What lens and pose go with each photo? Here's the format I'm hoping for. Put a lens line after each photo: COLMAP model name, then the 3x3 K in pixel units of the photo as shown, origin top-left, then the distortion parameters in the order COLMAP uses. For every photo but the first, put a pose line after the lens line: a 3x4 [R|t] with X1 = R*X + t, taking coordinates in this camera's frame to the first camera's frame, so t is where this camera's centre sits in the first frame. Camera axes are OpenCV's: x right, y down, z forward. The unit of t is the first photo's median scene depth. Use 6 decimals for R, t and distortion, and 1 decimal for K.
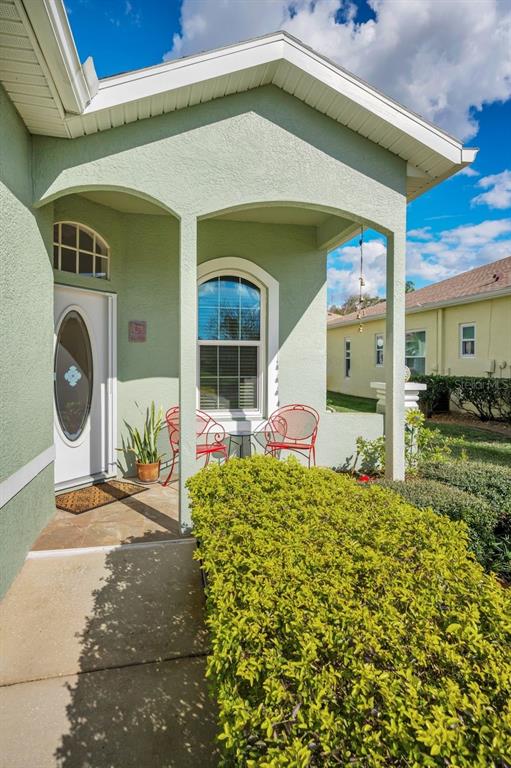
lens RADIAL K [[432.7, 0, 257.6], [0, 432.7, 361.8], [0, 0, 1]] dist [0.001638, 0.000035]
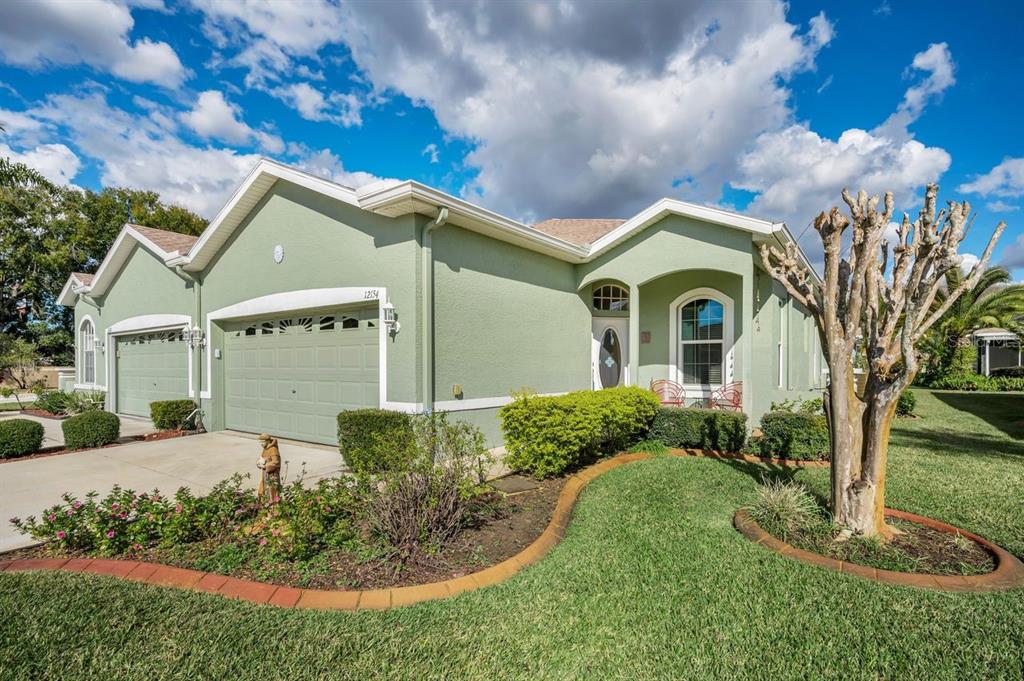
lens RADIAL K [[499.3, 0, 508.8], [0, 499.3, 366.1], [0, 0, 1]] dist [-0.000141, 0.000060]
pose [[0.658674, -0.002750, -0.752424, 0.925383], [0.000568, 0.999995, -0.003158, 0.054358], [0.752429, 0.001653, 0.658672, -0.795576]]
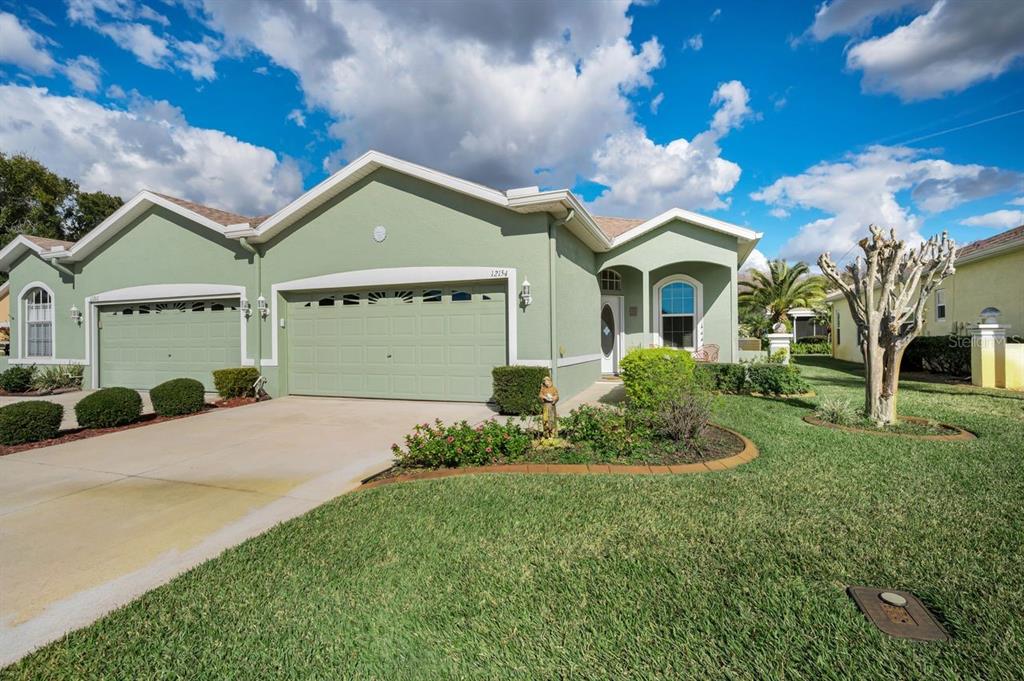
lens RADIAL K [[481.4, 0, 512.0], [0, 481.4, 340.5], [0, 0, 1]] dist [0.003656, 0.000093]
pose [[0.838255, -0.007946, -0.545220, 0.578964], [0.008772, 0.999961, -0.001086, 0.080301], [0.545207, -0.003872, 0.838292, -1.498044]]
